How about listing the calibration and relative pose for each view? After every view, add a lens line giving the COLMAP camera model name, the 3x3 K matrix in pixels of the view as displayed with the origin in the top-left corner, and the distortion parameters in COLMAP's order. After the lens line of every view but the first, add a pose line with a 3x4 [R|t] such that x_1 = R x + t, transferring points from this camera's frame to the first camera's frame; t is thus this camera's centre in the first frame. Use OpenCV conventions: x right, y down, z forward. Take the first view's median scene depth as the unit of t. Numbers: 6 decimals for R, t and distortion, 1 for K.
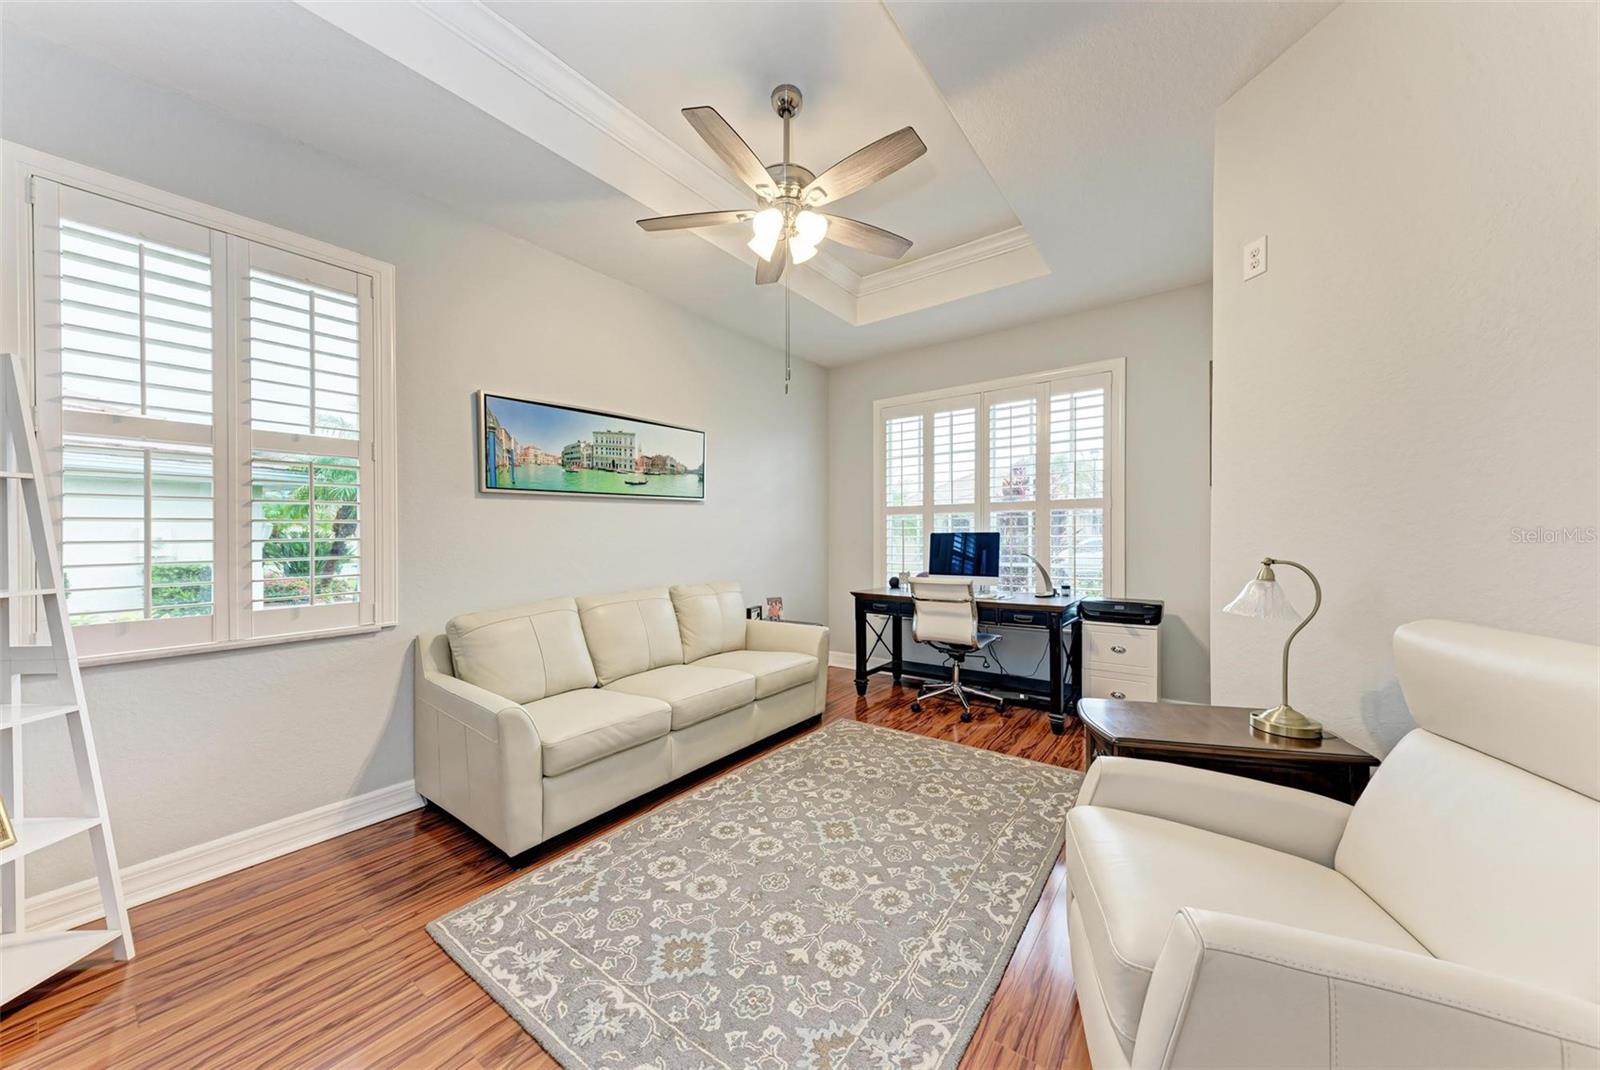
lens RADIAL K [[557.0, 0, 814.2], [0, 557.0, 535.2], [0, 0, 1]] dist [0.014444, -0.004659]
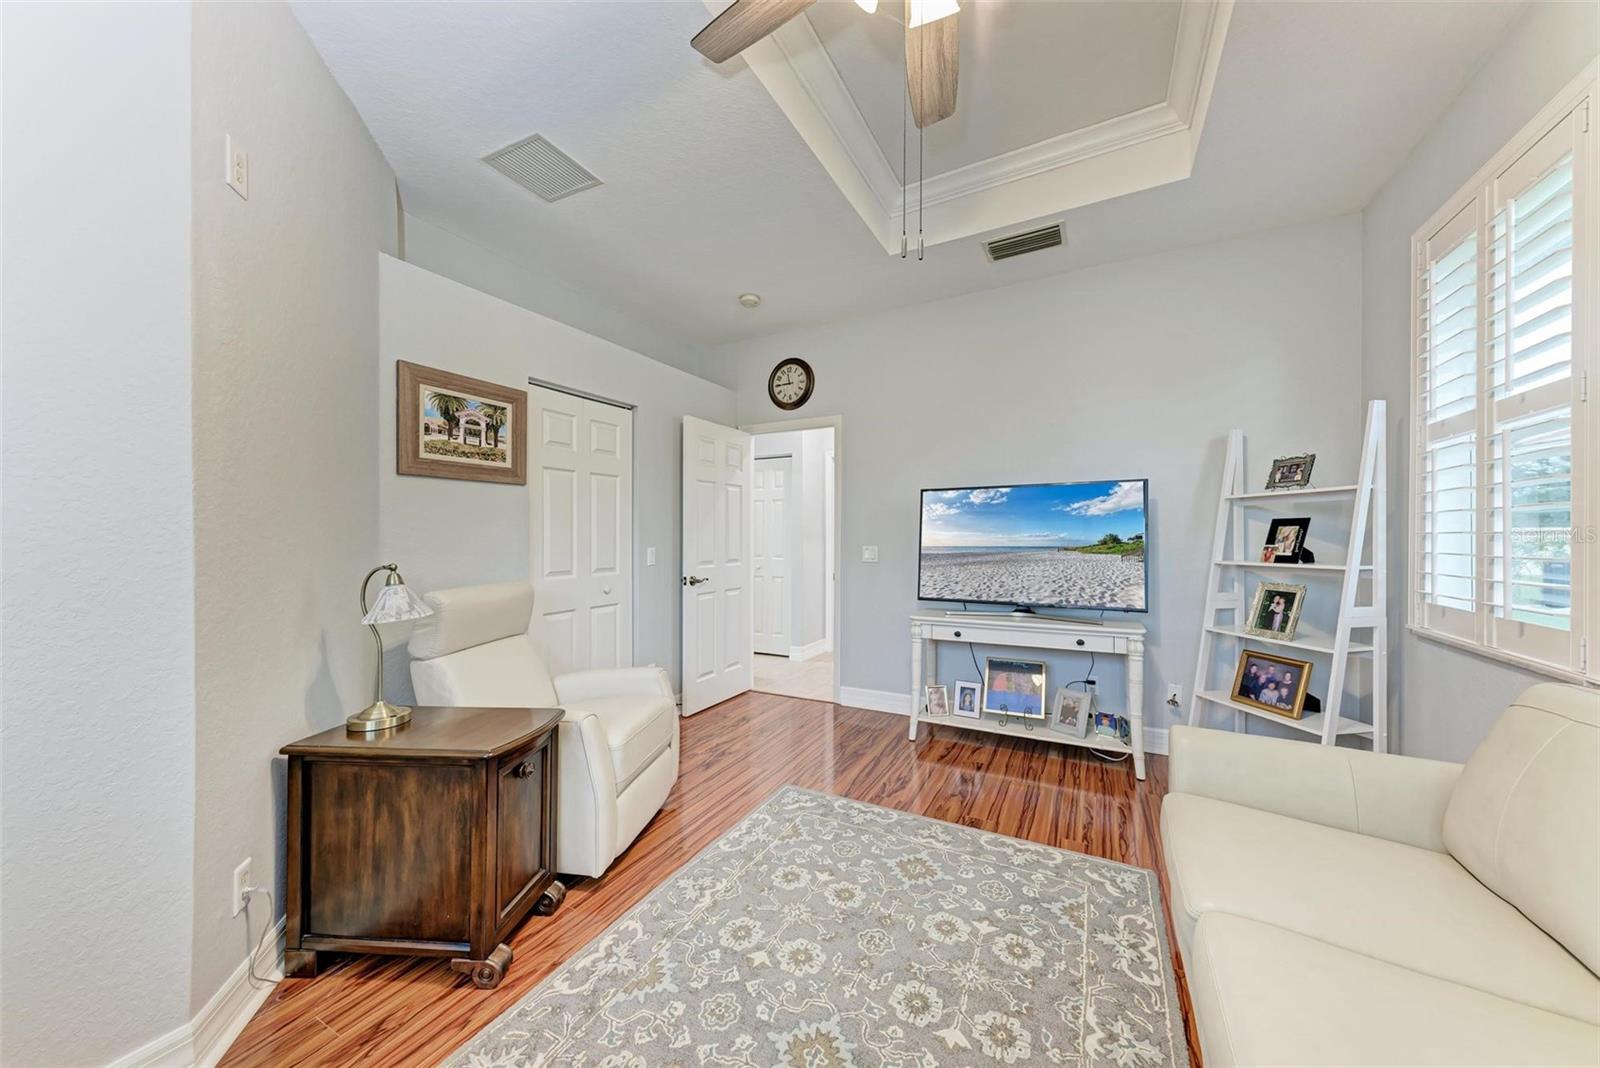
lens RADIAL K [[549.5, 0, 803.5], [0, 549.5, 542.4], [0, 0, 1]] dist [0.016454, -0.004540]
pose [[-0.990506, 0.017665, -0.136329, 0.107522], [0.016105, 0.999792, 0.012539, -0.000684], [0.136523, 0.010224, -0.990584, 1.379452]]
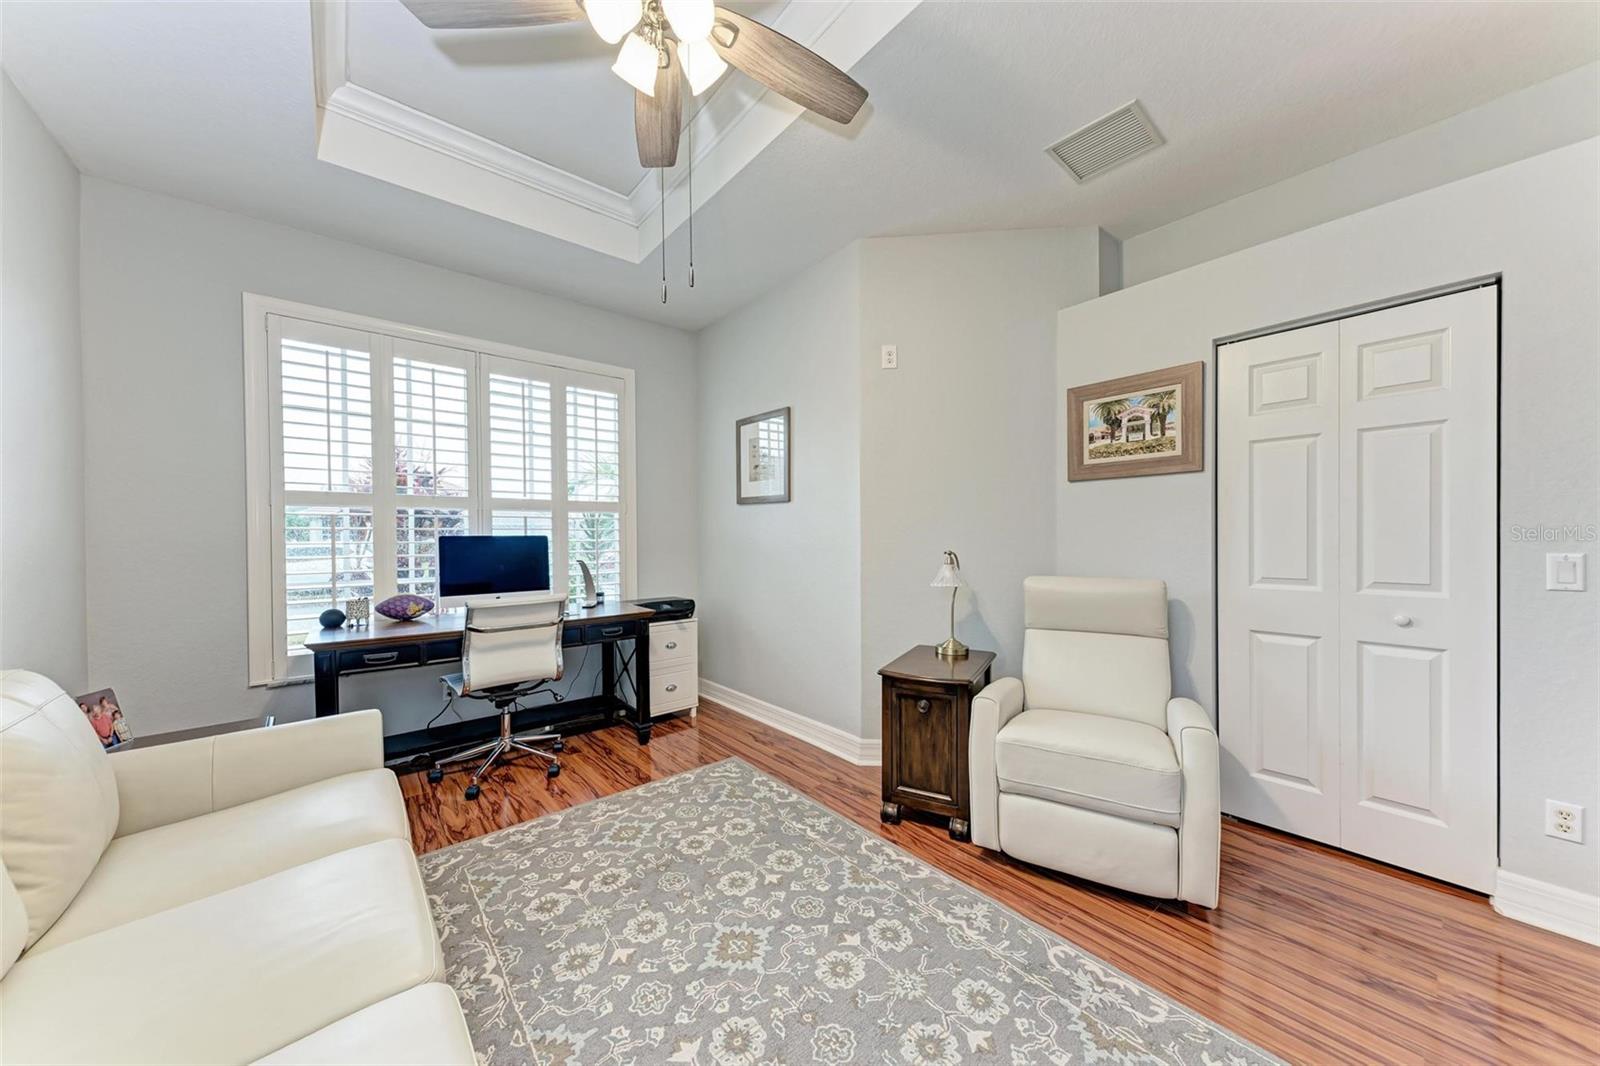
lens RADIAL K [[549.5, 0, 803.5], [0, 549.5, 541.4], [0, 0, 1]] dist [0.016454, -0.004540]
pose [[0.241838, -0.003985, 0.970308, -0.558410], [0.004425, 0.999986, 0.003004, 0.003897], [-0.970306, 0.003568, 0.241853, 0.661252]]
